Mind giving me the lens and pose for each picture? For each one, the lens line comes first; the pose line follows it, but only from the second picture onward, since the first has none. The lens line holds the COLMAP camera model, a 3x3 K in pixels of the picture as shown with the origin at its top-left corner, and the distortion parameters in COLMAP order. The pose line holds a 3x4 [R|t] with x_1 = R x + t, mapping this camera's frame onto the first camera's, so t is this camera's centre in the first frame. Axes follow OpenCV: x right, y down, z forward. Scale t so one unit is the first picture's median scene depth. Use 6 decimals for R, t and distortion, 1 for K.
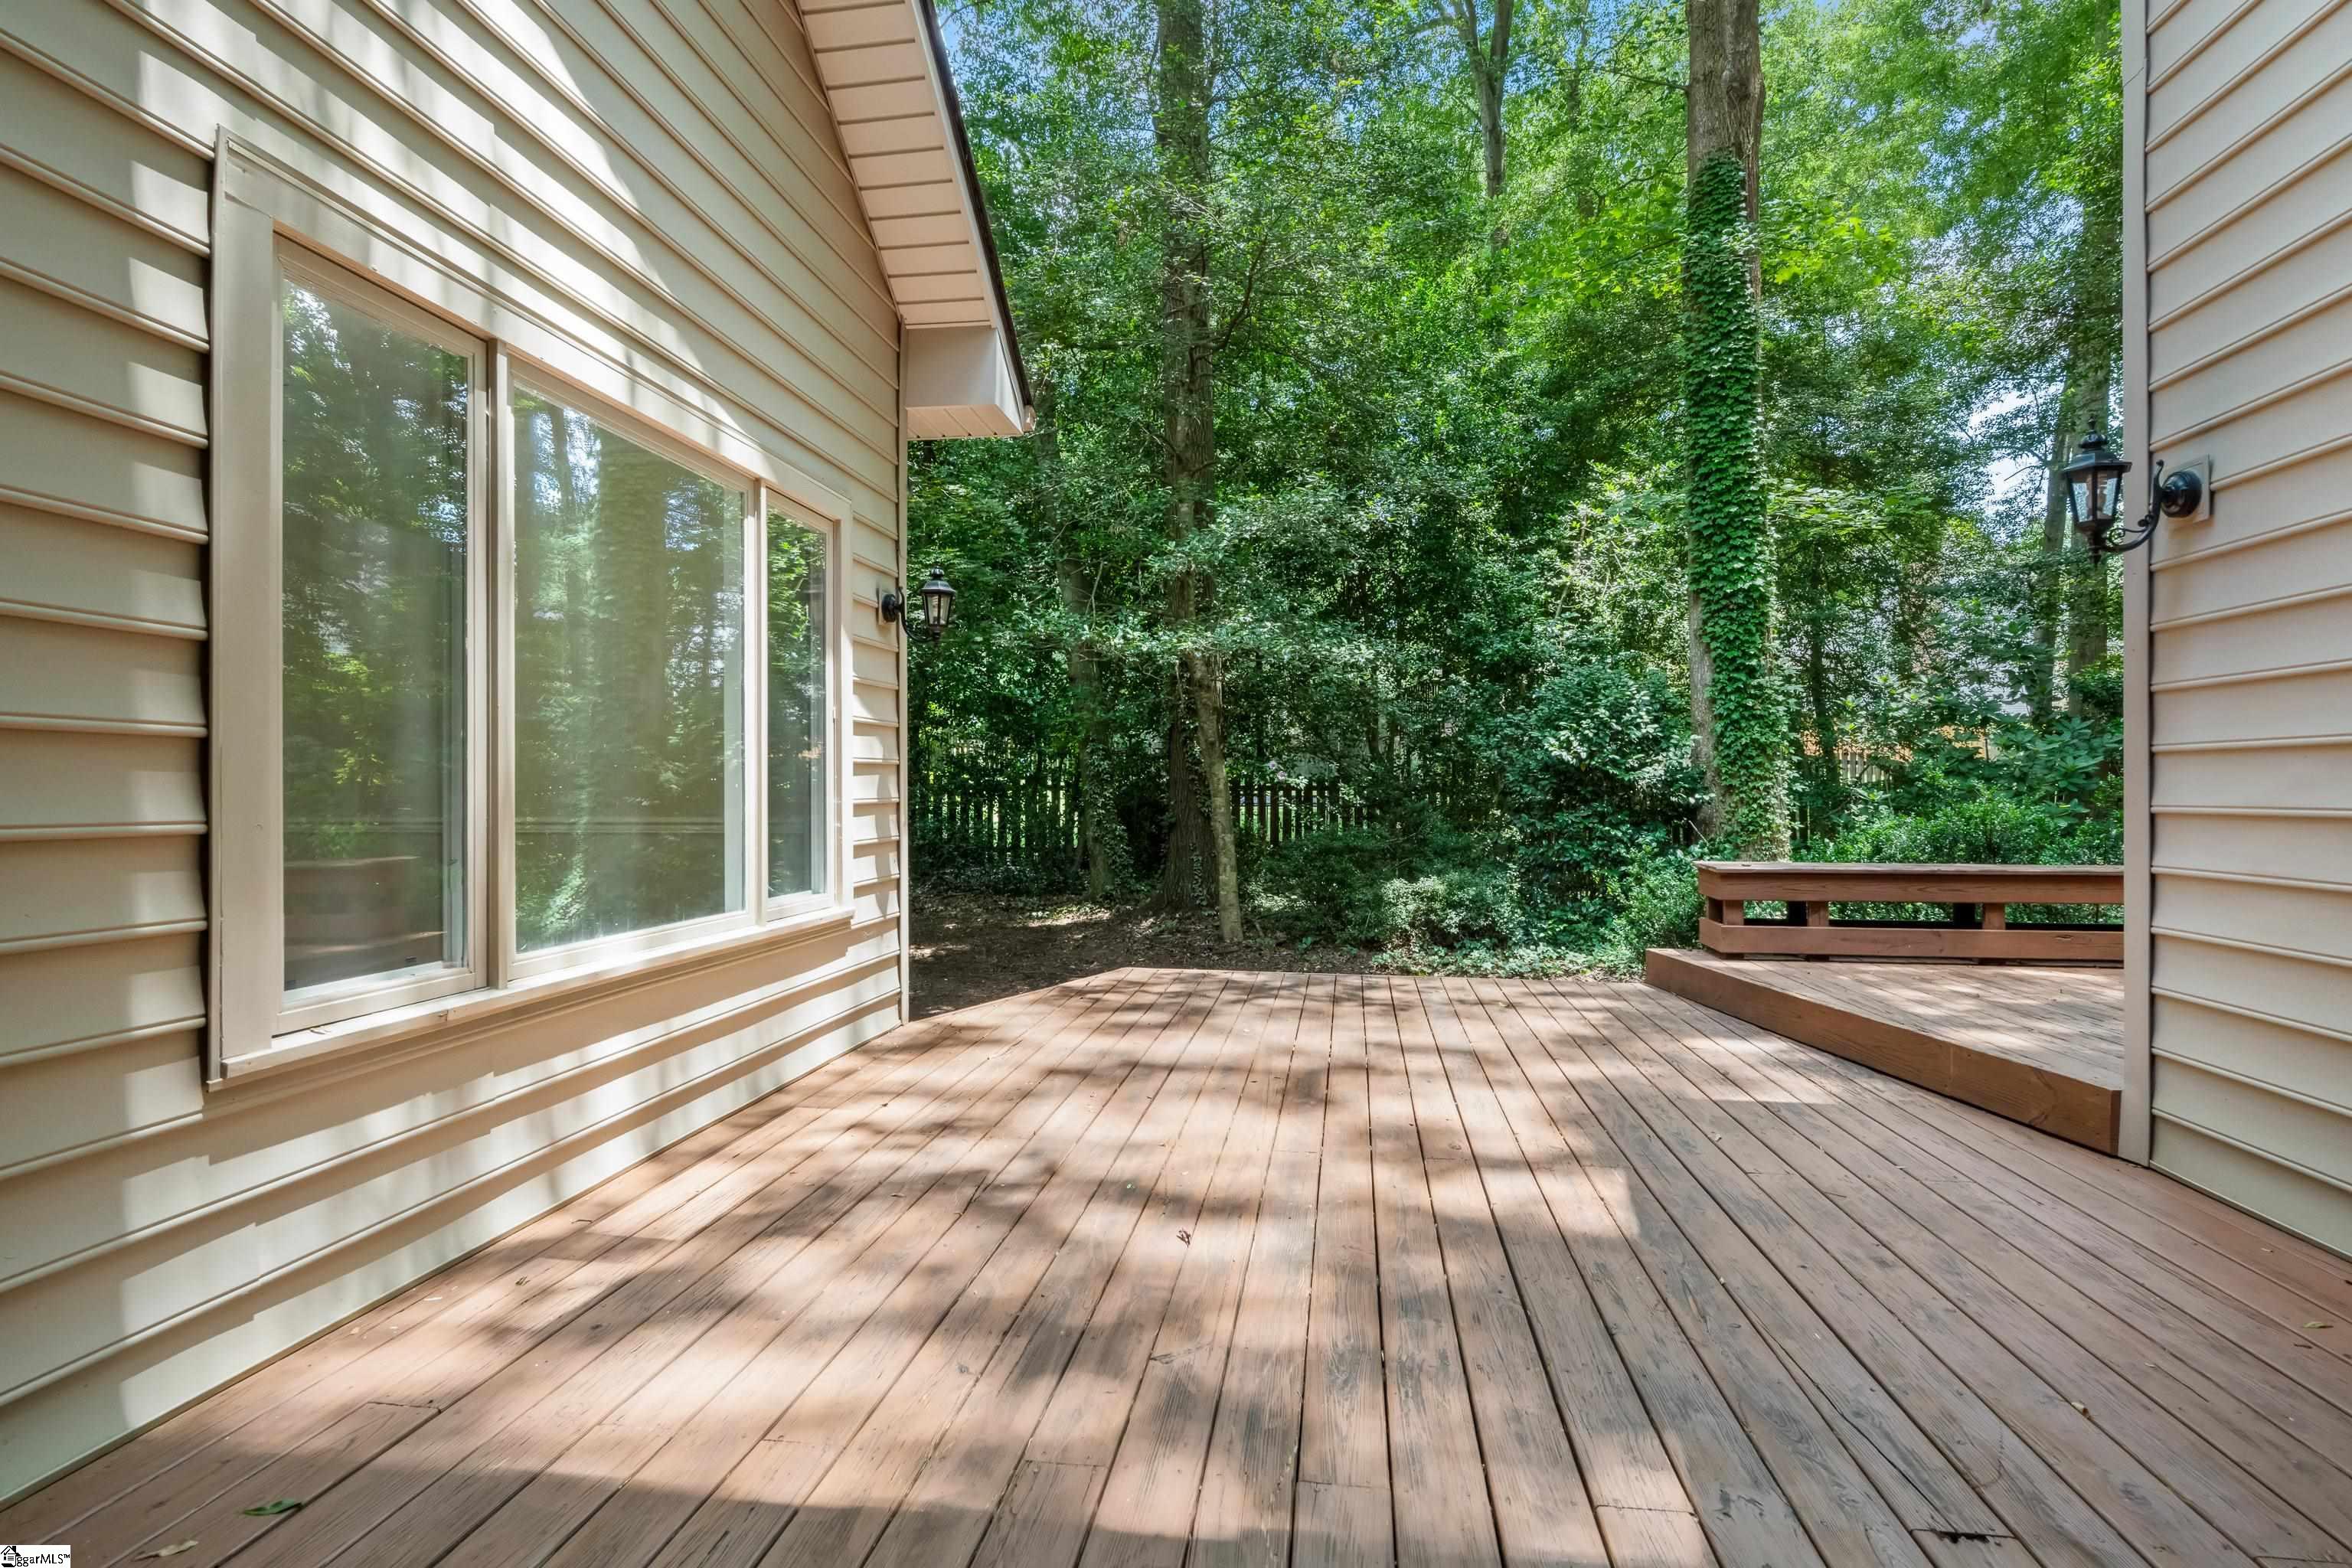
lens RADIAL K [[1053.3, 0, 1183.5], [0, 1053.3, 791.0], [0, 0, 1]] dist [-0.002111, -0.000307]
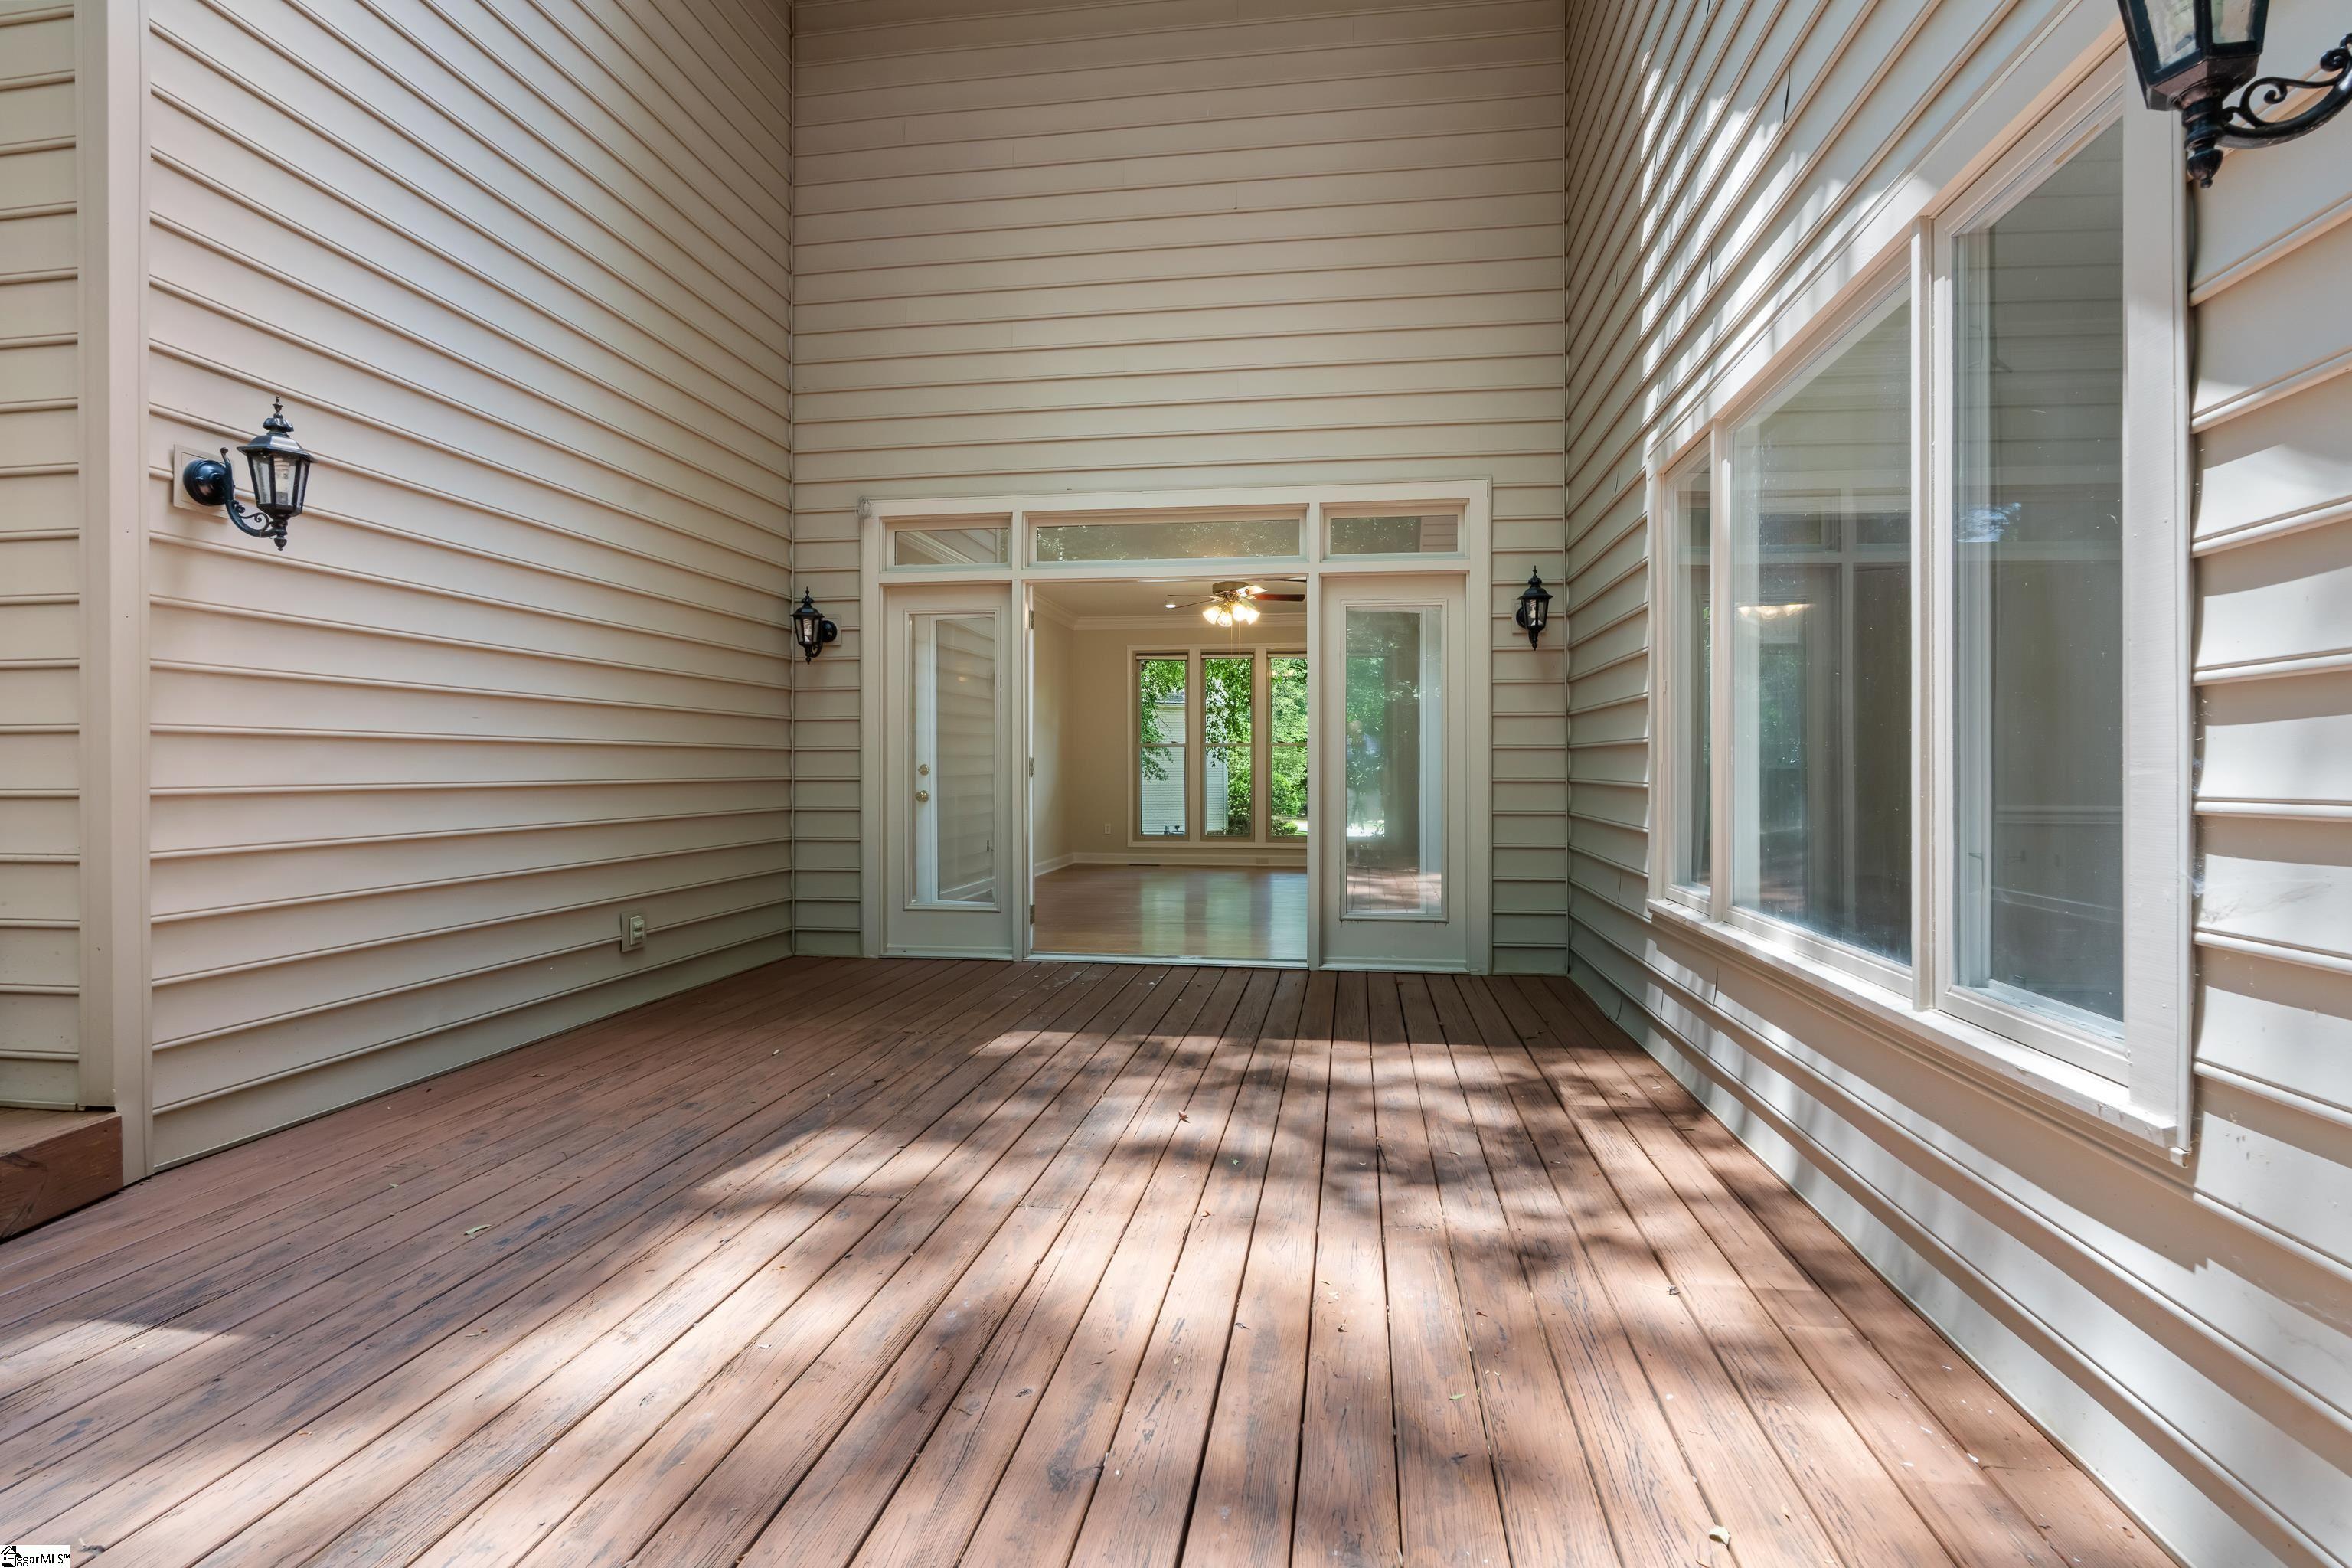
lens RADIAL K [[1136.9, 0, 1182.5], [0, 1136.9, 769.9], [0, 0, 1]] dist [-0.002338, -0.000240]
pose [[-0.999929, 0.003271, 0.011474, -0.014958], [0.003260, 0.999994, -0.000967, 0.000976], [-0.011477, -0.000930, -0.999934, 2.073543]]
